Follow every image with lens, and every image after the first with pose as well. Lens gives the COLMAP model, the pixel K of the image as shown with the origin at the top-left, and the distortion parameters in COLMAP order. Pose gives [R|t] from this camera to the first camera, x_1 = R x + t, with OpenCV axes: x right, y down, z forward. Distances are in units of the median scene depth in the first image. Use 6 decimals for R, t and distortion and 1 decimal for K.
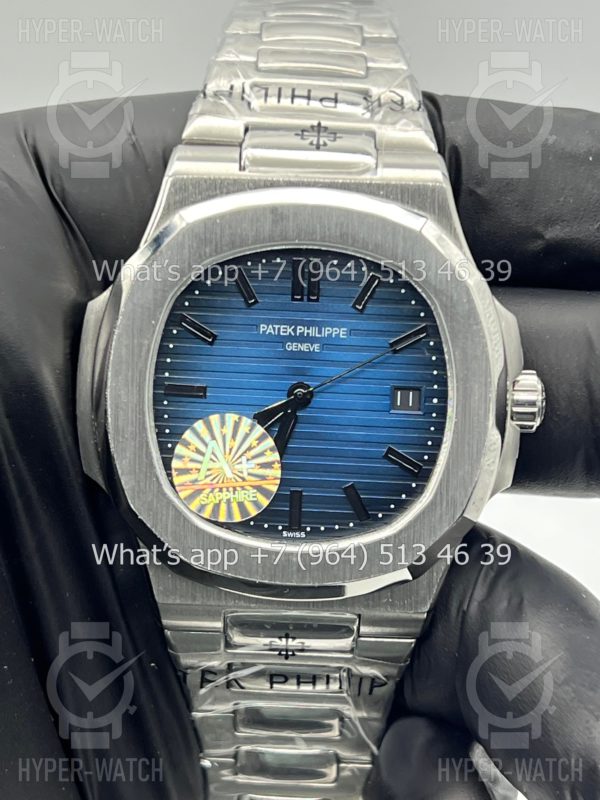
lens RADIAL K [[1907.2, 0, 301.2], [0, 1907.2, 397.5], [0, 0, 1]] dist [0.172681, 0.000000]
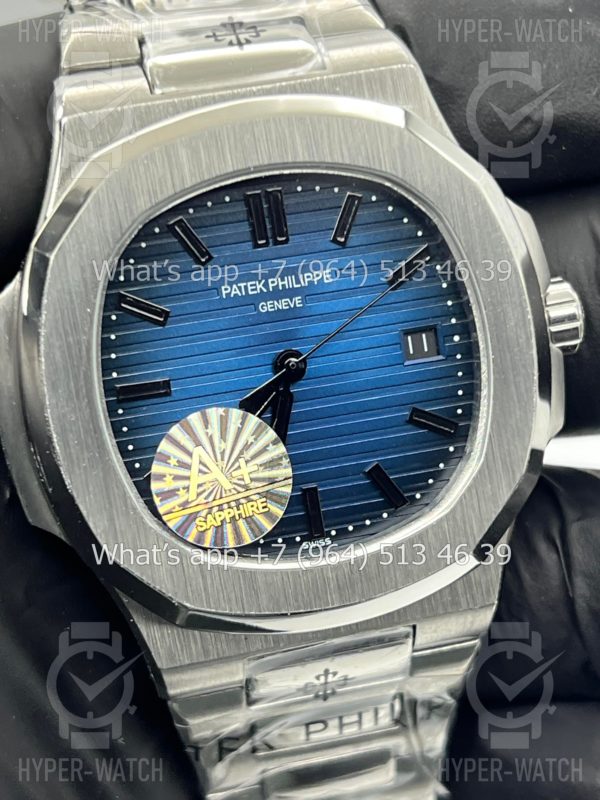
lens RADIAL K [[1907.2, 0, 322.8], [0, 1907.2, 411.1], [0, 0, 1]] dist [0.172681, 0.000000]
pose [[0.963264, -0.206623, 0.171548, -0.124323], [0.203462, 0.978421, 0.036003, -0.008537], [-0.175285, 0.000223, 0.984518, 0.236044]]
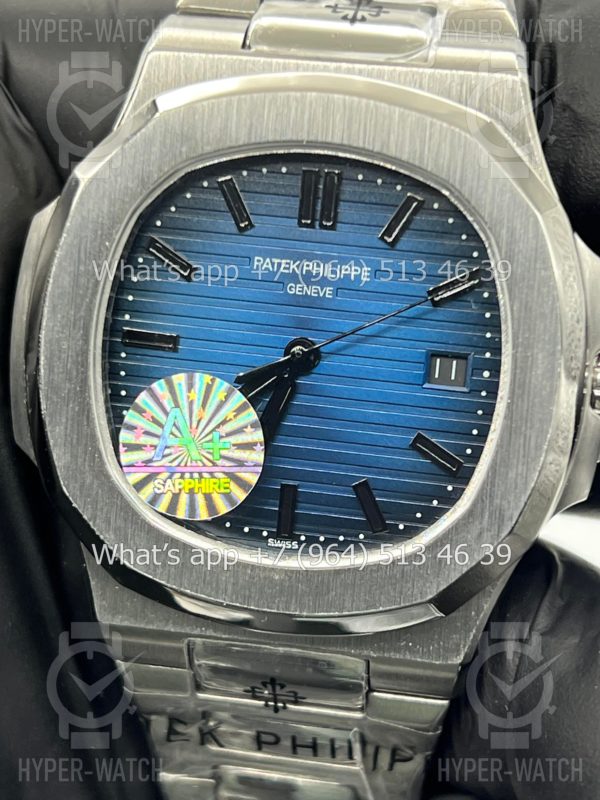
lens RADIAL K [[1907.2, 0, 298.5], [0, 1907.2, 402.6], [0, 0, 1]] dist [0.172681, 0.000000]
pose [[0.987861, 0.061707, -0.142560, 0.104154], [-0.064526, 0.997800, -0.015237, 0.028282], [0.141306, 0.024251, 0.989669, 0.272336]]
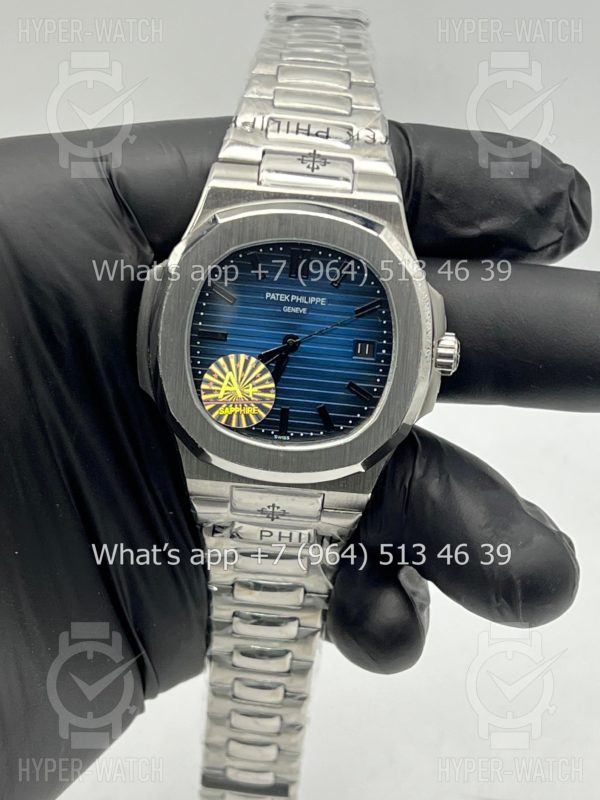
lens RADIAL K [[1907.2, 0, 302.1], [0, 1907.2, 399.7], [0, 0, 1]] dist [0.172681, 0.000000]
pose [[0.998558, 0.053339, 0.006013, 0.001210], [-0.053661, 0.994735, 0.087309, -0.085375], [-0.001324, -0.087506, 0.996163, -0.450623]]
